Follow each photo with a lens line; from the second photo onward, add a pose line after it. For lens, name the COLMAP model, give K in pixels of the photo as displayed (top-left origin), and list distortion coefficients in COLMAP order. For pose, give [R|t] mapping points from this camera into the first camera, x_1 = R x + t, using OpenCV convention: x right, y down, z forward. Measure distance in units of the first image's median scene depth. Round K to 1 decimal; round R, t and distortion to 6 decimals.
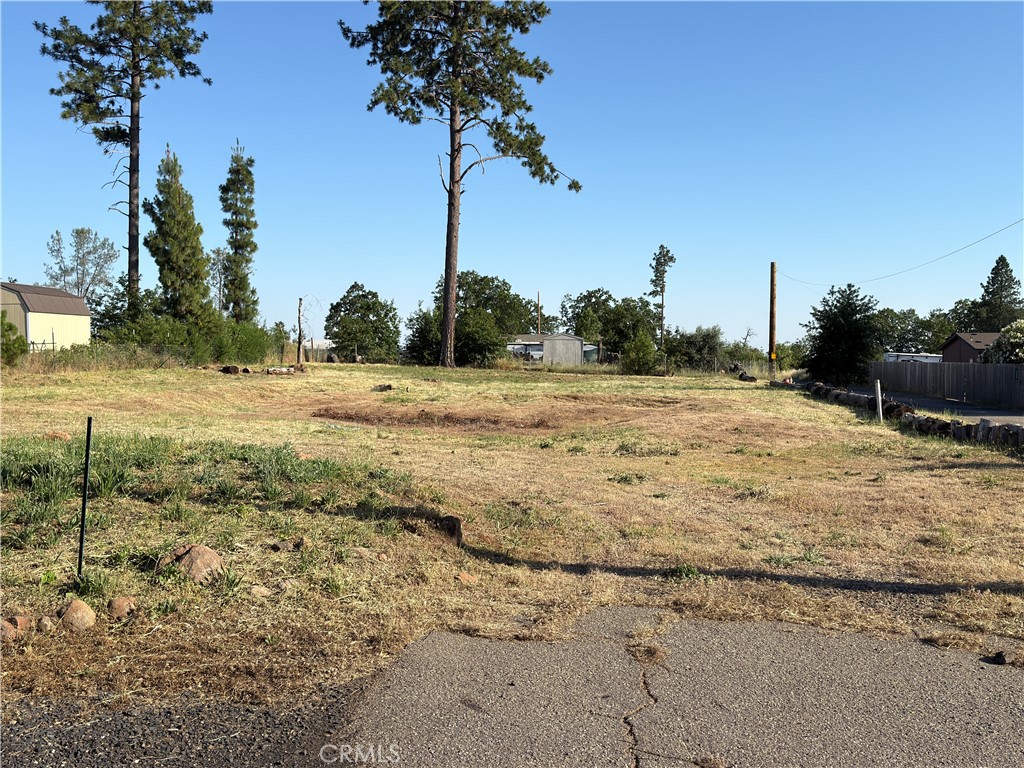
lens RADIAL K [[1015.4, 0, 512.0], [0, 1015.4, 384.0], [0, 0, 1]] dist [0.114795, -0.000359]
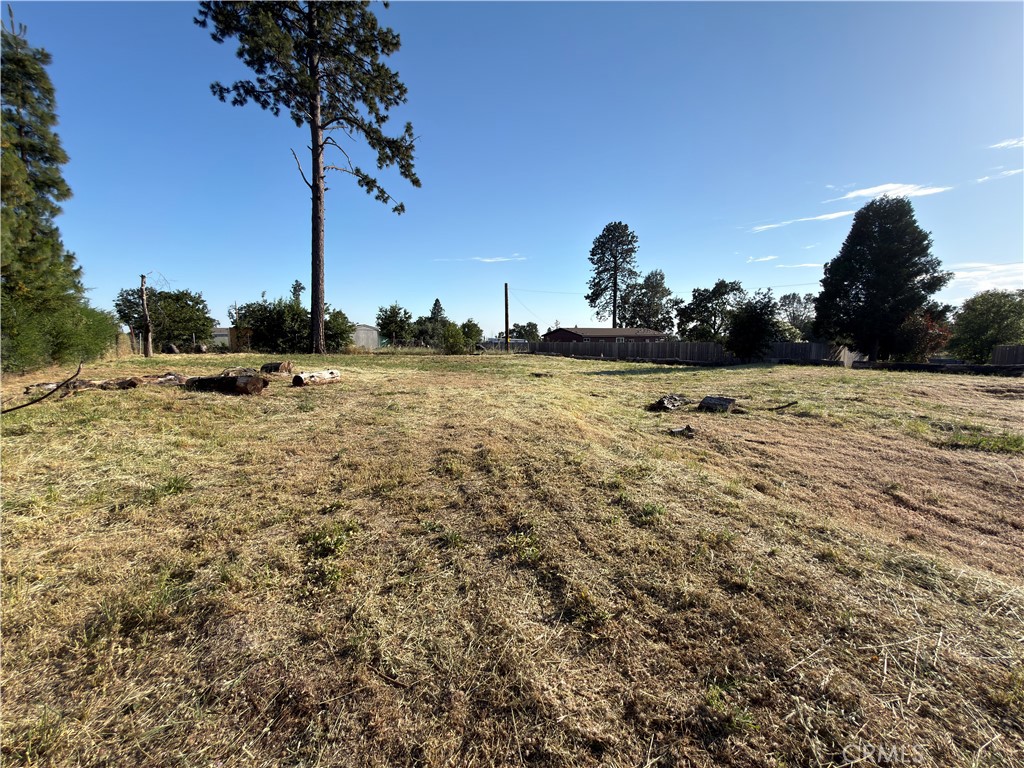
lens RADIAL K [[405.4, 0, 512.0], [0, 405.4, 384.0], [0, 0, 1]] dist [0.002127, -0.000339]
pose [[0.734738, -0.087261, 0.672716, -0.209184], [0.031930, 0.995041, 0.094197, -0.019043], [-0.677600, -0.047730, 0.733880, 0.546049]]
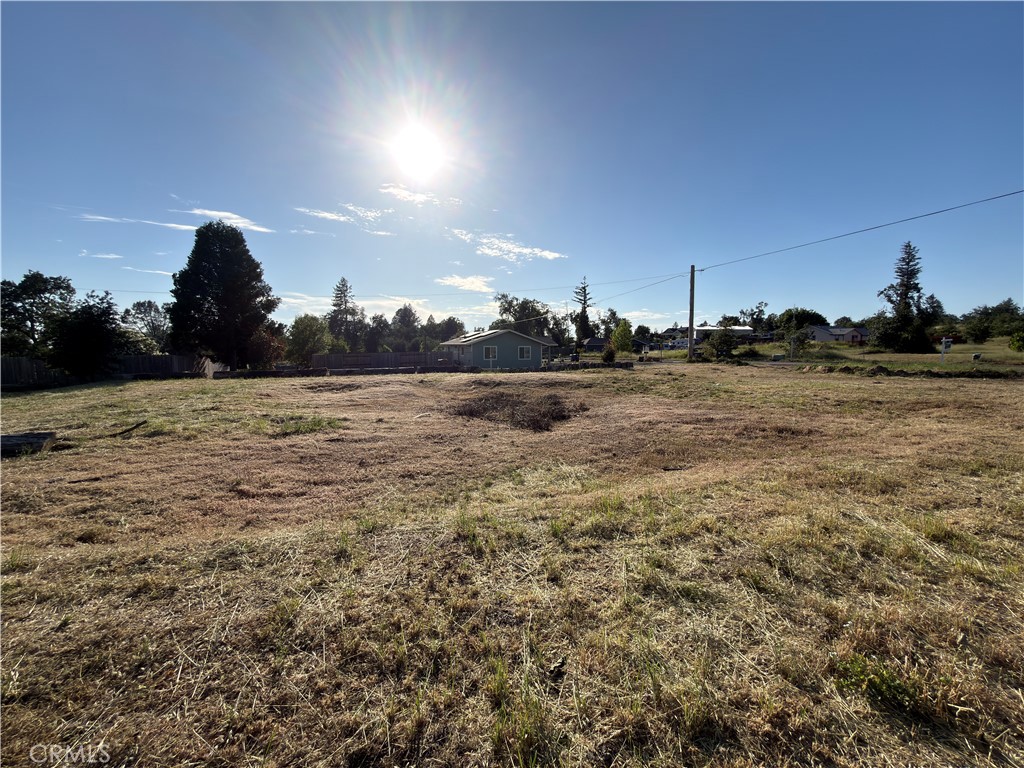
lens RADIAL K [[405.4, 0, 512.0], [0, 405.4, 384.0], [0, 0, 1]] dist [0.002127, -0.000339]
pose [[-0.457216, -0.088806, 0.884911, -0.181519], [0.032260, 0.992691, 0.116291, -0.021999], [-0.888770, 0.081717, -0.451010, 0.415708]]
